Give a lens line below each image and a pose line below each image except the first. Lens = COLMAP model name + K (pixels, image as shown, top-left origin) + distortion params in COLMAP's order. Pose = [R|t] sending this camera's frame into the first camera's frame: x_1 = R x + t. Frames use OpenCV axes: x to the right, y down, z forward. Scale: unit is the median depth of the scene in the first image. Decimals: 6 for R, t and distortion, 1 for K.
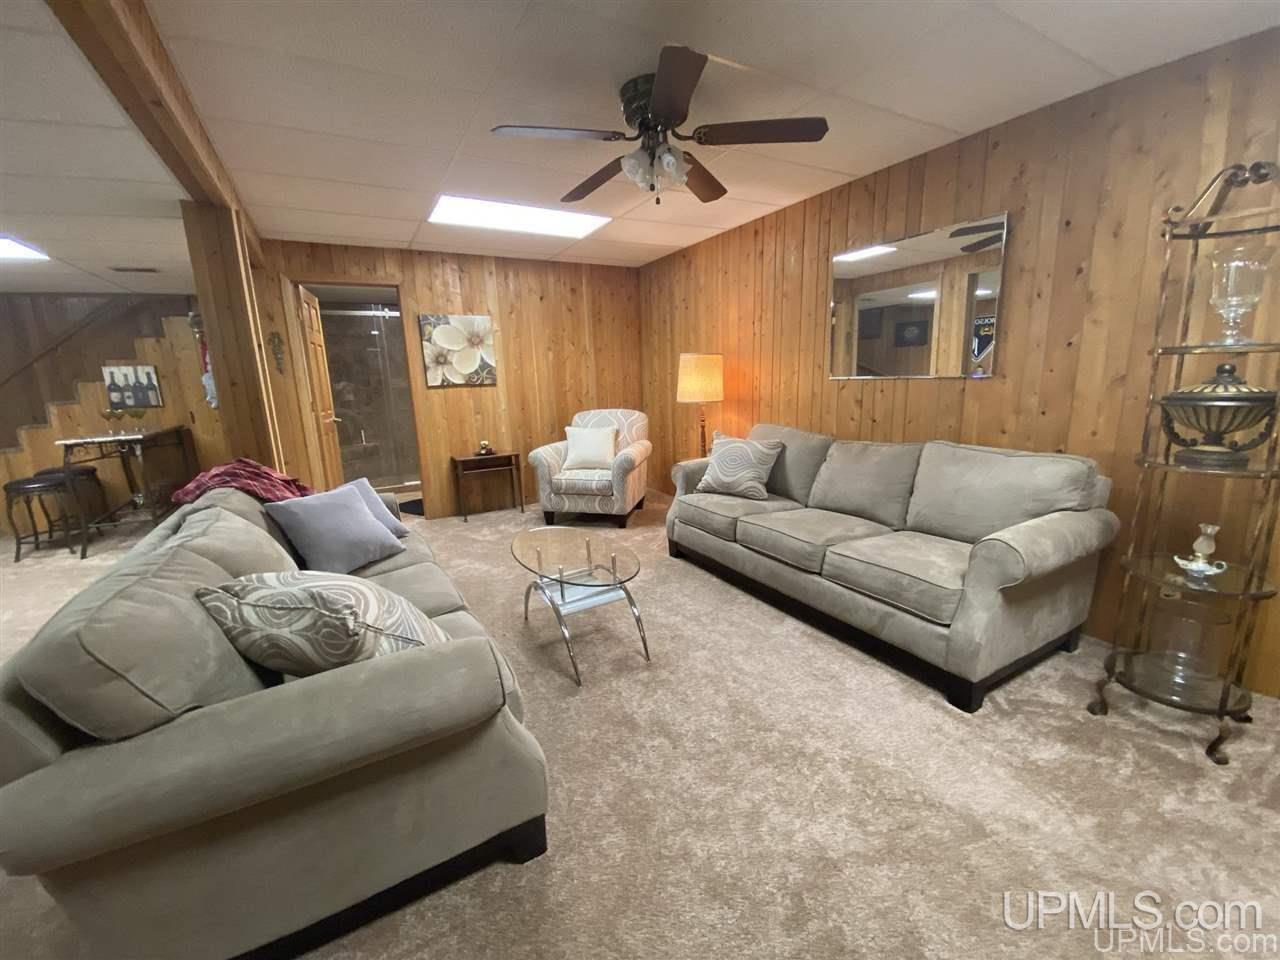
lens RADIAL K [[529.6, 0, 640.0], [0, 529.6, 480.0], [0, 0, 1]] dist [0.070549, -0.053211]
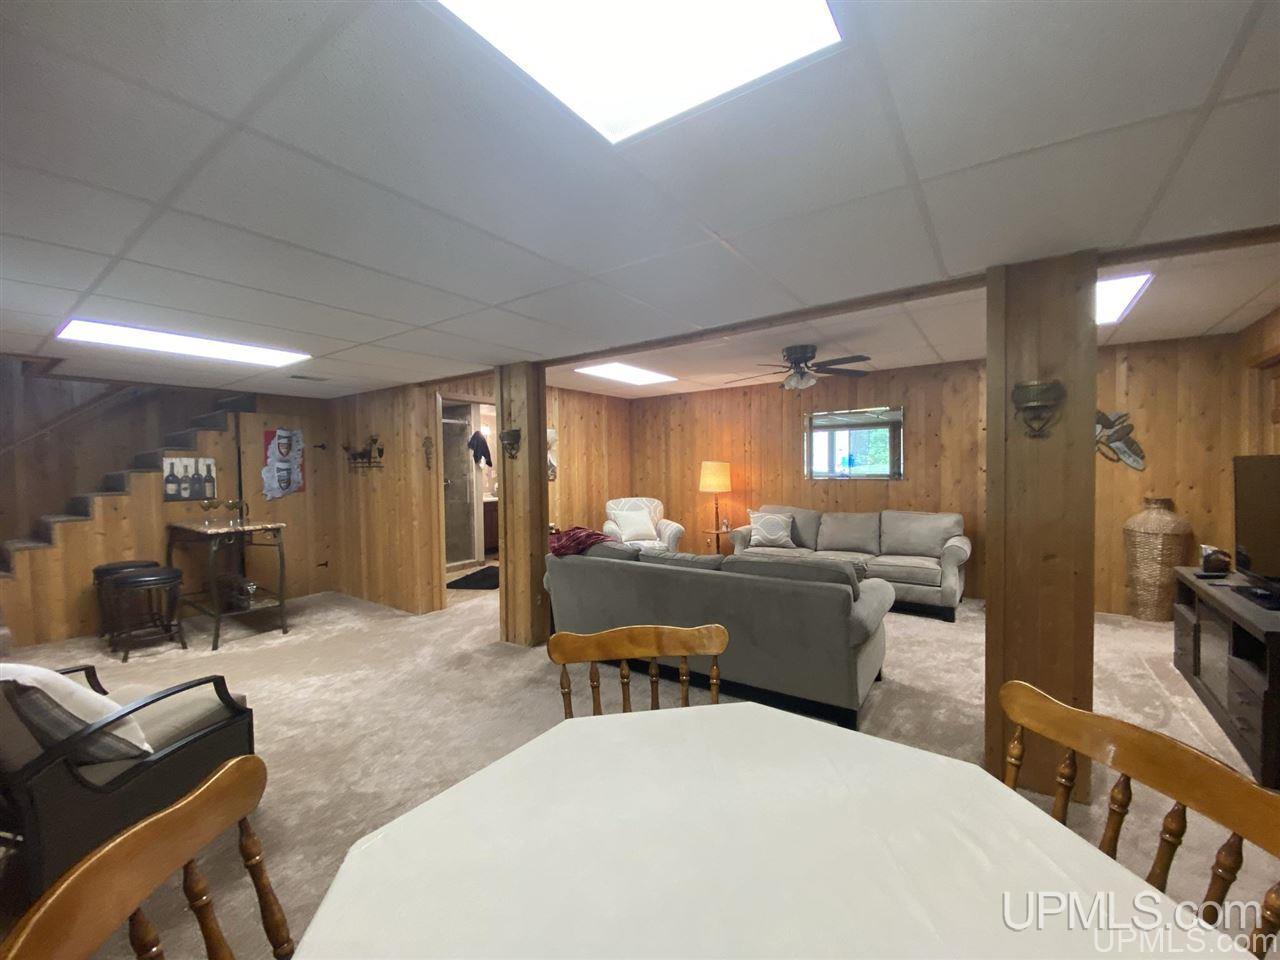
lens RADIAL K [[529.6, 0, 640.0], [0, 529.6, 480.0], [0, 0, 1]] dist [0.070549, -0.053211]
pose [[0.902728, 0.012271, 0.430038, -0.658349], [0.066012, 0.983805, -0.166644, 0.052017], [-0.425118, 0.178822, 0.887298, -0.238512]]
